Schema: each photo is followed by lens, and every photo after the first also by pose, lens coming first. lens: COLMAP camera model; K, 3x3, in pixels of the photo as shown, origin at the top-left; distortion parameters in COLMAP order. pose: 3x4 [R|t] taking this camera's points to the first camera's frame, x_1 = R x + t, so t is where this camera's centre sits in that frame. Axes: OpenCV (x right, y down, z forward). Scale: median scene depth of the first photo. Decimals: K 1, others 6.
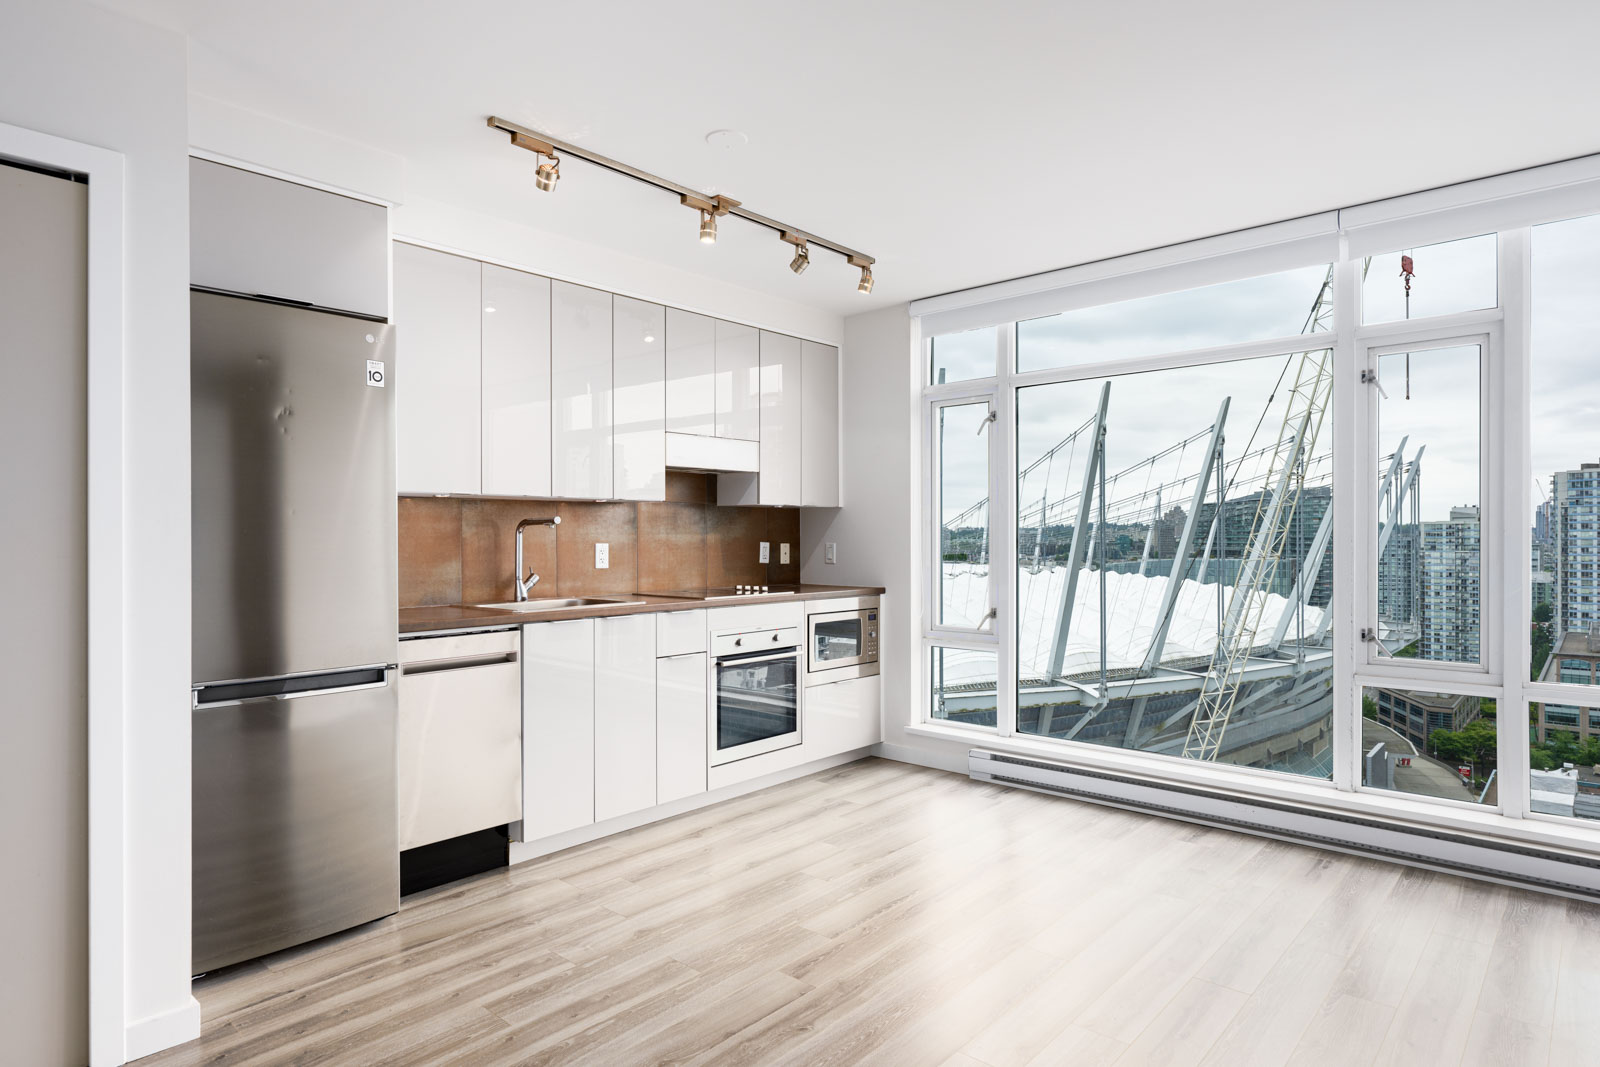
lens RADIAL K [[900.2, 0, 801.8], [0, 900.2, 537.8], [0, 0, 1]] dist [-0.002432, -0.000252]
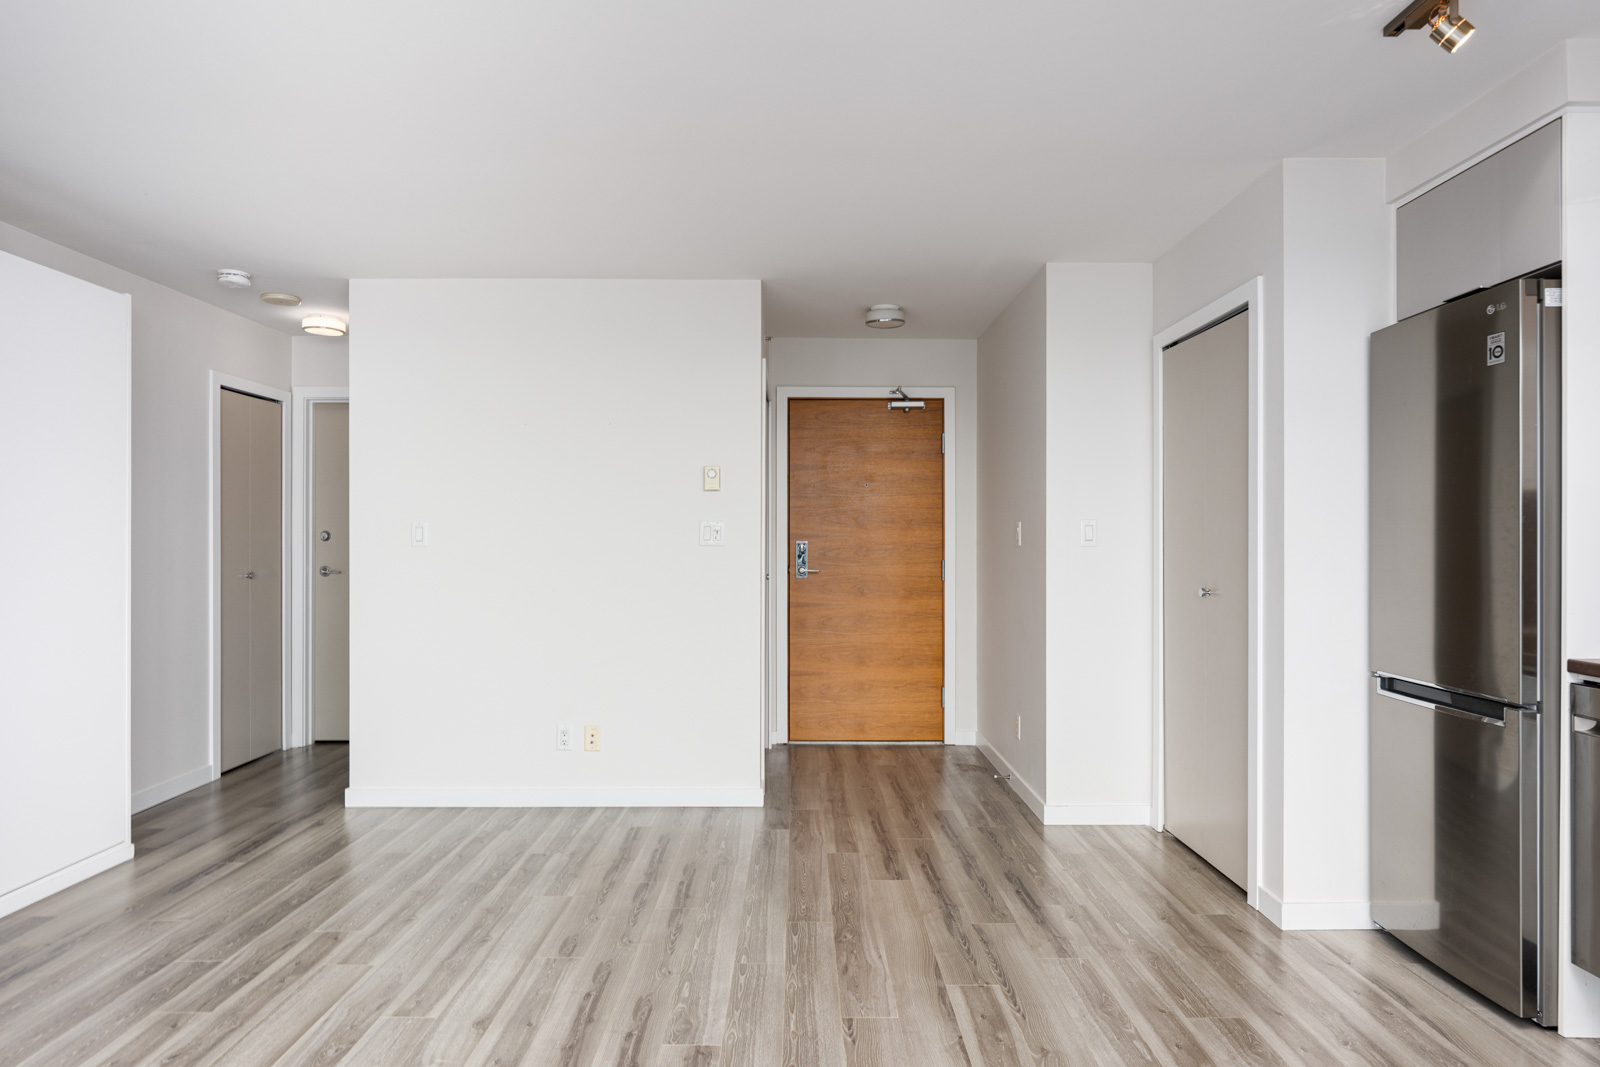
lens RADIAL K [[907.3, 0, 800.0], [0, 907.3, 533.5], [0, 0, 1]] dist [0.000692, 0.001021]
pose [[-0.744533, -0.000949, -0.667585, 0.404244], [0.002077, 0.999991, -0.003738, -0.006868], [0.667582, -0.004170, -0.744524, 0.847938]]
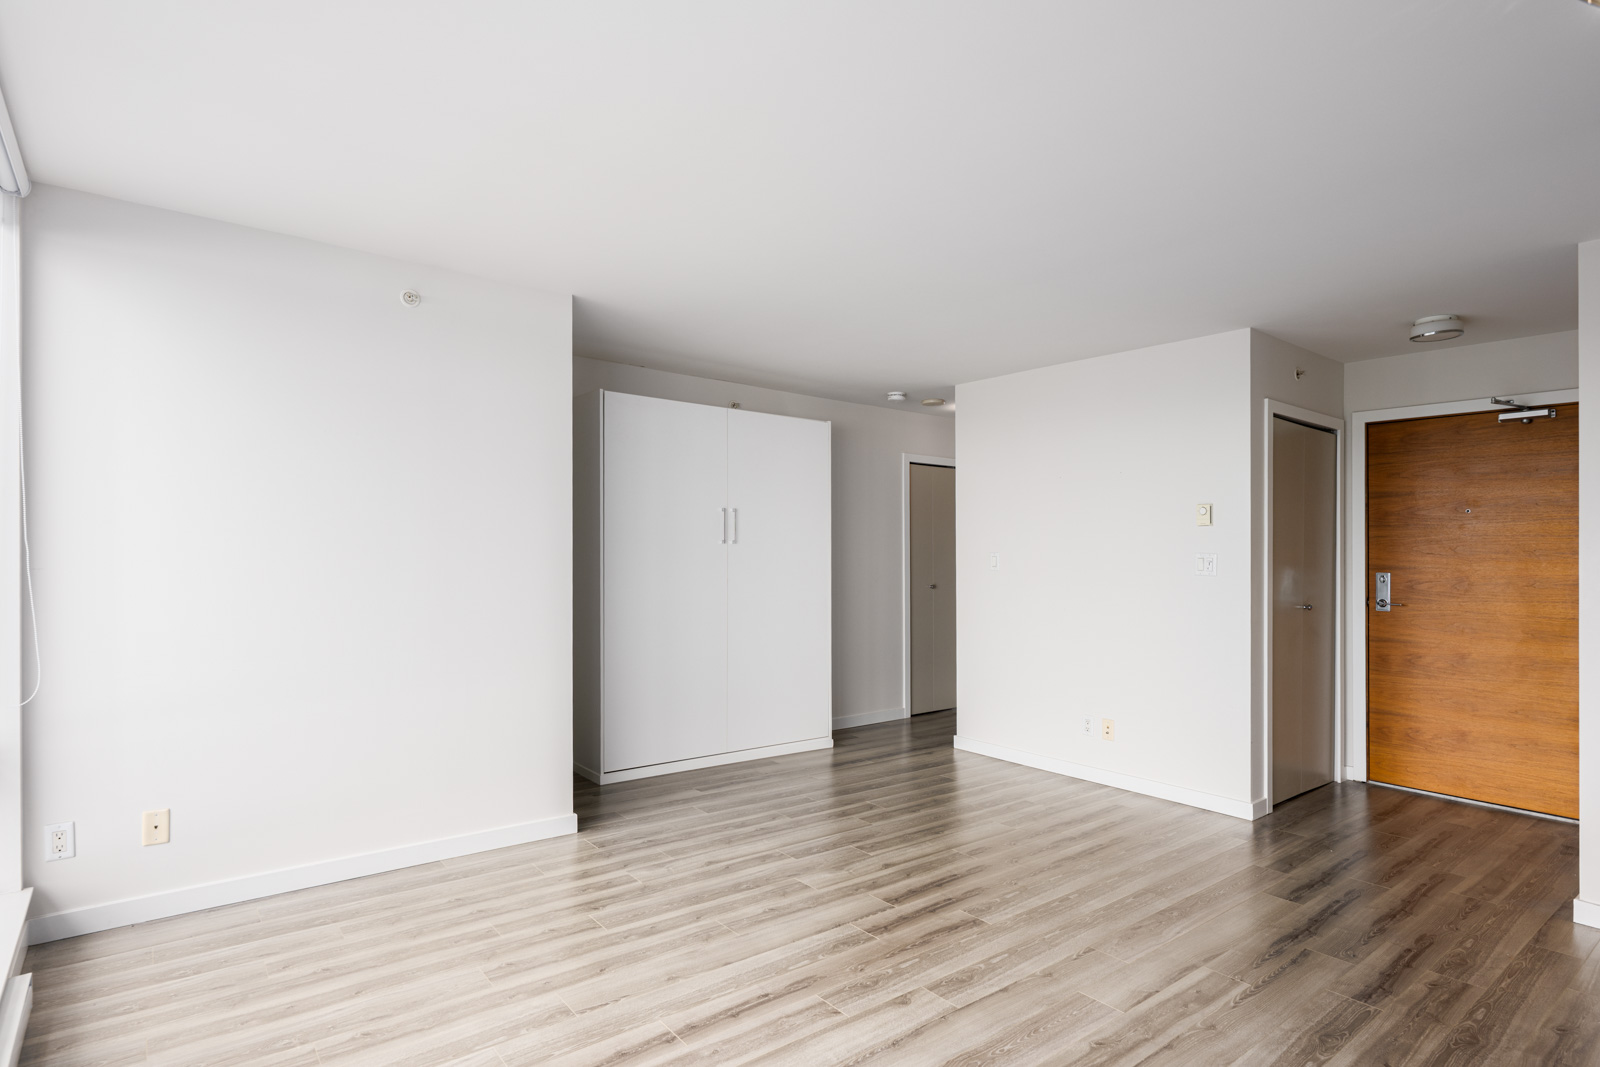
lens RADIAL K [[840.2, 0, 796.7], [0, 840.2, 533.0], [0, 0, 1]] dist [0.000634, 0.000111]
pose [[-0.984847, -0.002404, 0.173406, 0.104940], [-0.006784, 0.999673, -0.024671, -0.021679], [-0.173290, -0.025474, -0.984541, 1.174462]]
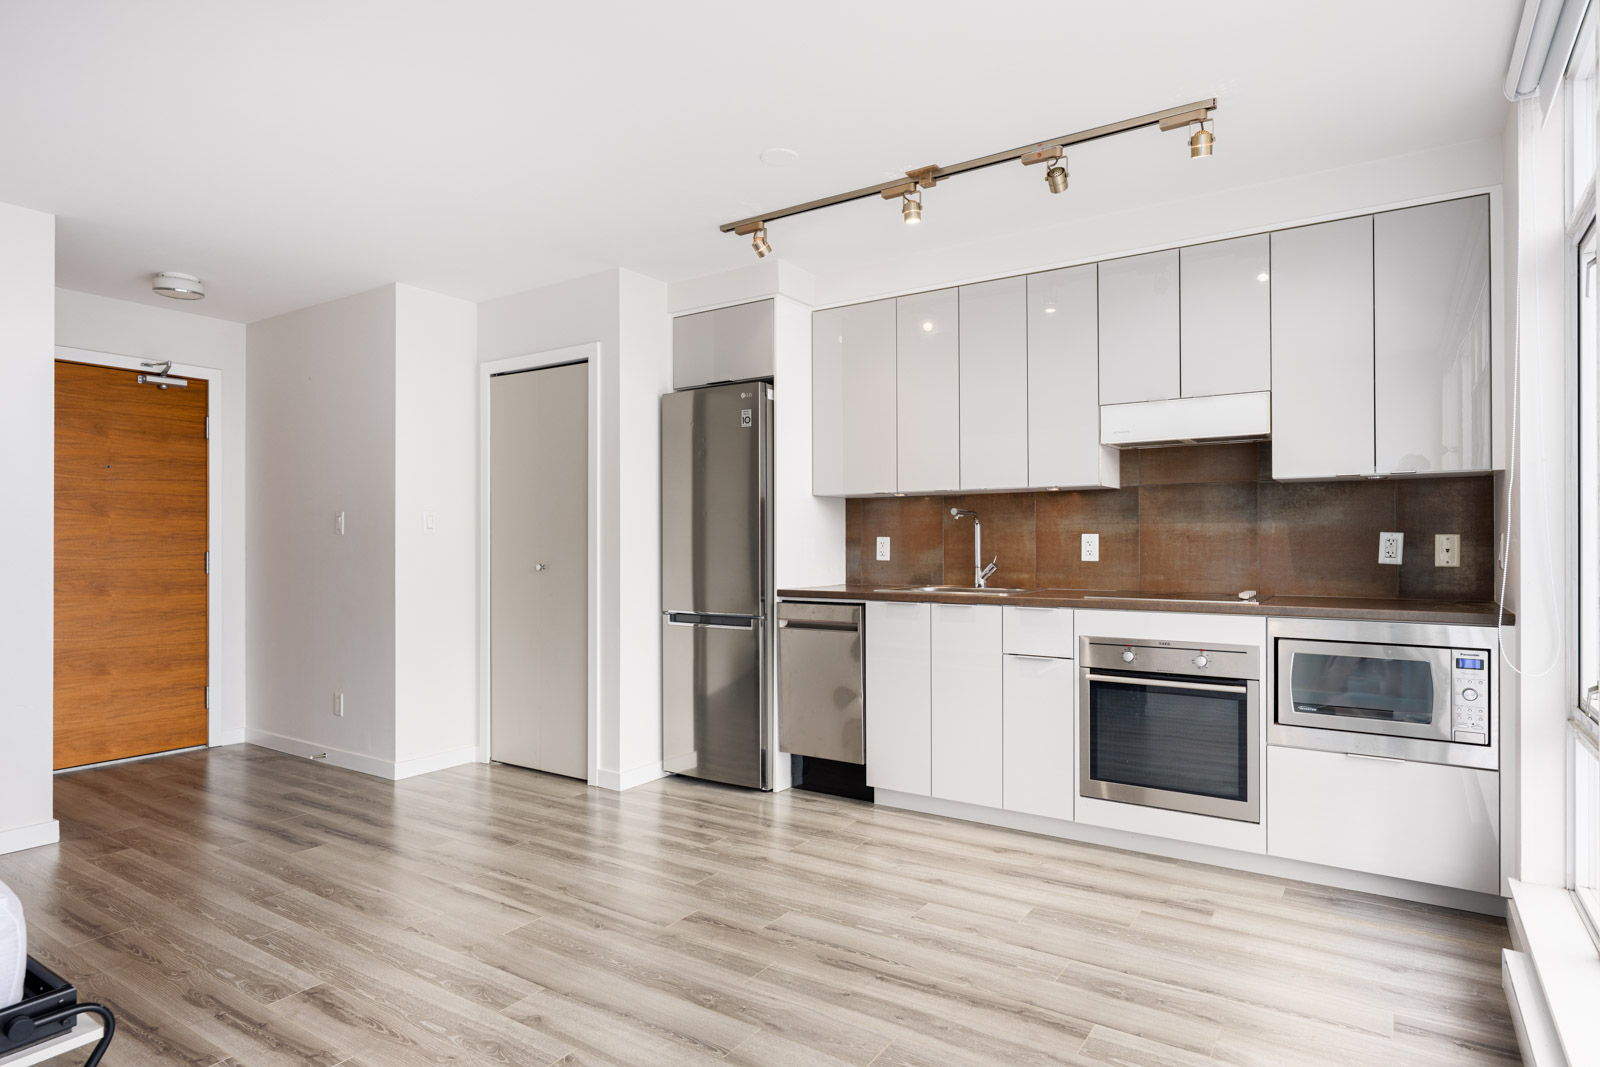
lens RADIAL K [[887.4, 0, 803.4], [0, 887.4, 537.5], [0, 0, 1]] dist [-0.001289, -0.000043]
pose [[0.141361, -0.001809, -0.989956, 0.700139], [0.001482, 0.999998, -0.001616, 0.011748], [0.989957, -0.001239, 0.141363, 0.628398]]
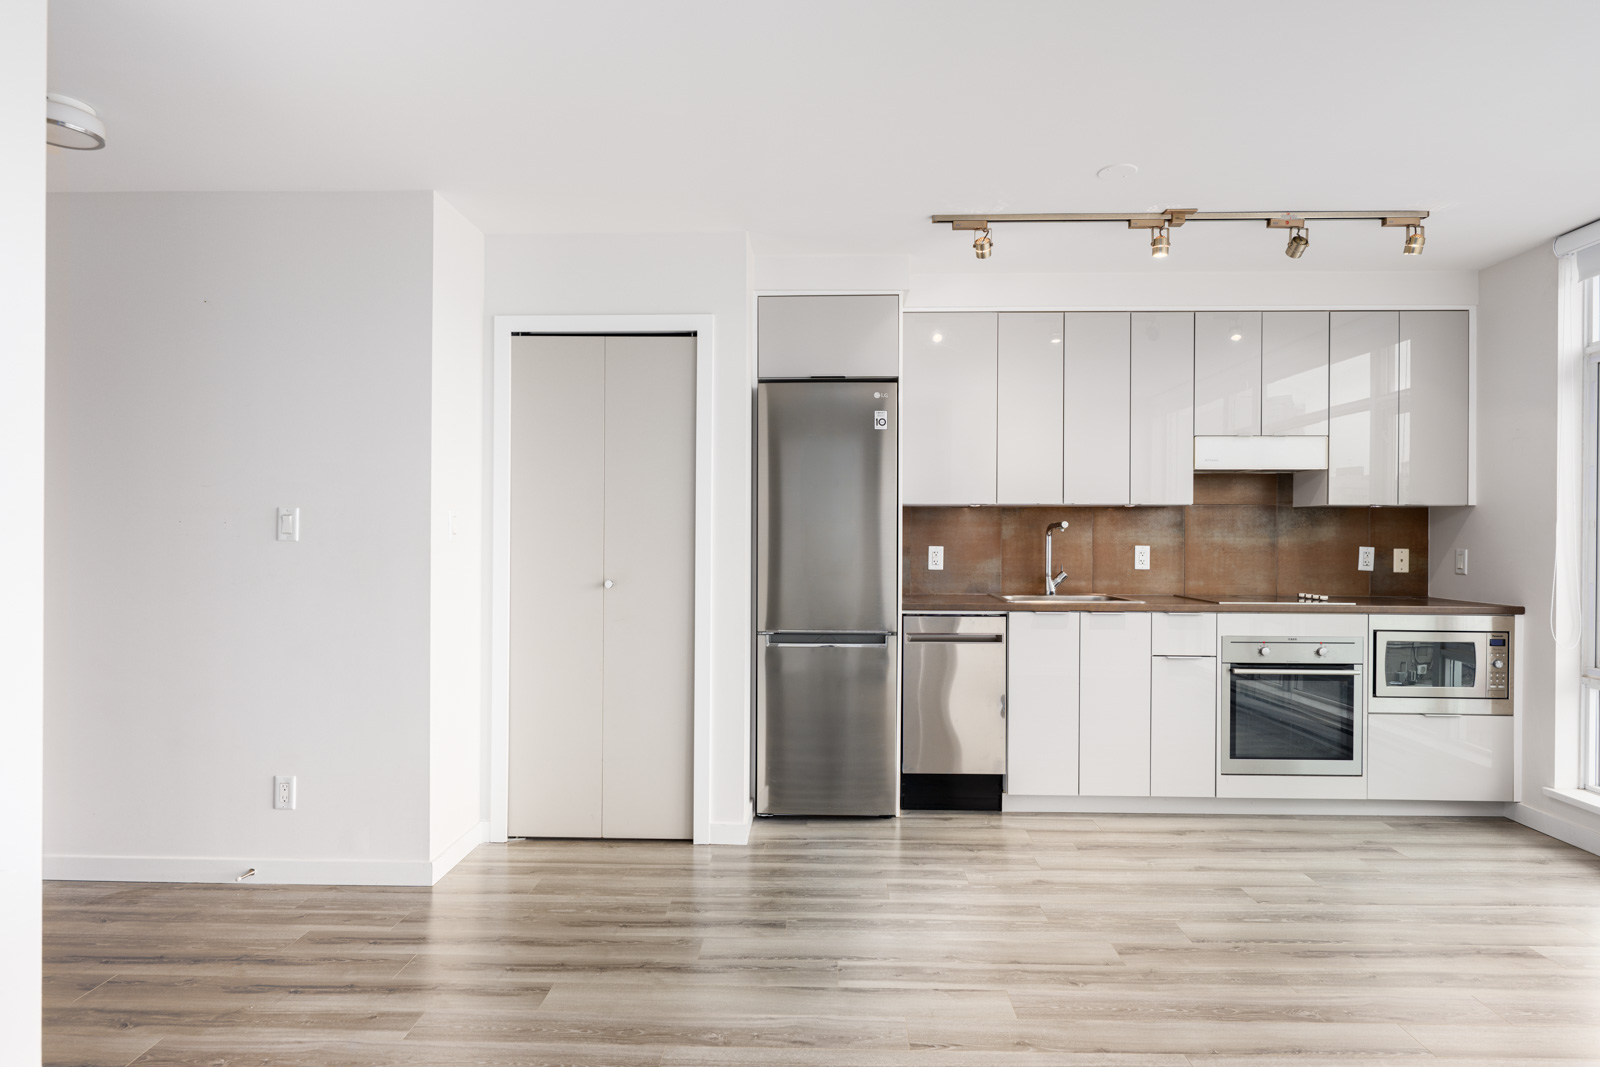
lens RADIAL K [[900.2, 0, 801.8], [0, 900.2, 537.8], [0, 0, 1]] dist [-0.002432, -0.000252]
pose [[0.643649, 0.006597, -0.765292, 0.359134], [-0.006819, 0.999973, 0.002885, -0.003747], [0.765290, 0.003361, 0.643676, 0.013199]]
